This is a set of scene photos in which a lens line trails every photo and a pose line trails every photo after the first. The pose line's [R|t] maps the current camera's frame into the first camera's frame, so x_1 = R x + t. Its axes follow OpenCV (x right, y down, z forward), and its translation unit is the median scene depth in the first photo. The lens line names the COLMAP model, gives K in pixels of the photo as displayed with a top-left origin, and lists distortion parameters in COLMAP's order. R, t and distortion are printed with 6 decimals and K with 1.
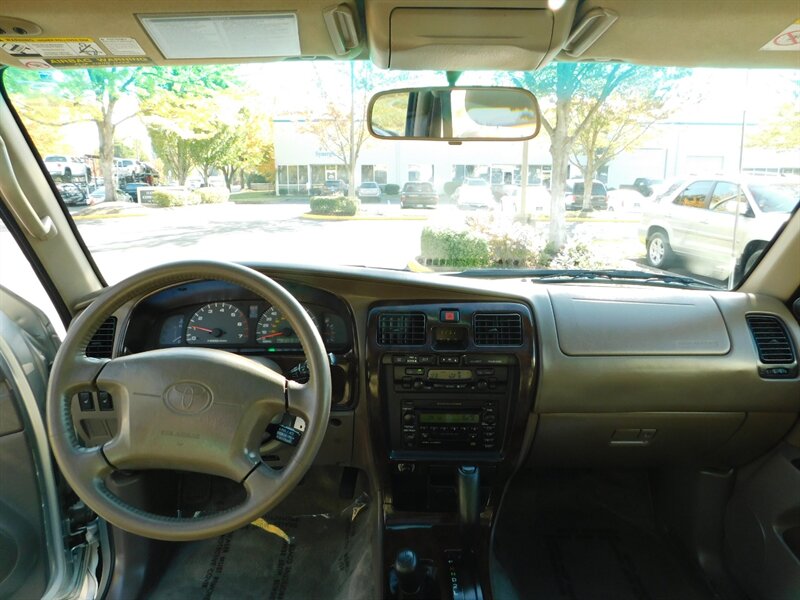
lens RADIAL K [[553.3, 0, 407.4], [0, 553.3, 294.2], [0, 0, 1]] dist [-0.040292, 0.031388]
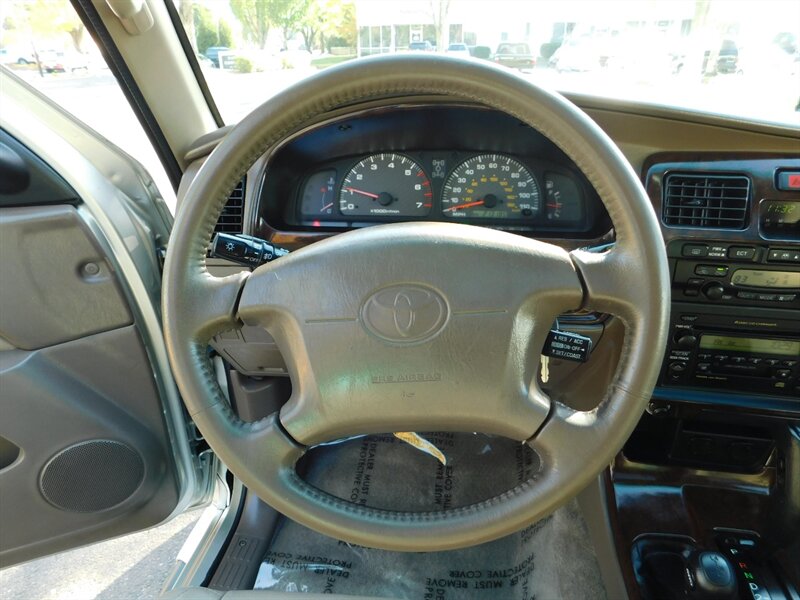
lens RADIAL K [[553.3, 0, 400.8], [0, 553.3, 306.3], [0, 0, 1]] dist [-0.040292, 0.031388]
pose [[0.988071, 0.052282, -0.144855, -0.207616], [-0.016042, 0.970434, 0.240832, 0.031604], [0.153163, -0.235635, 0.959696, 0.302932]]
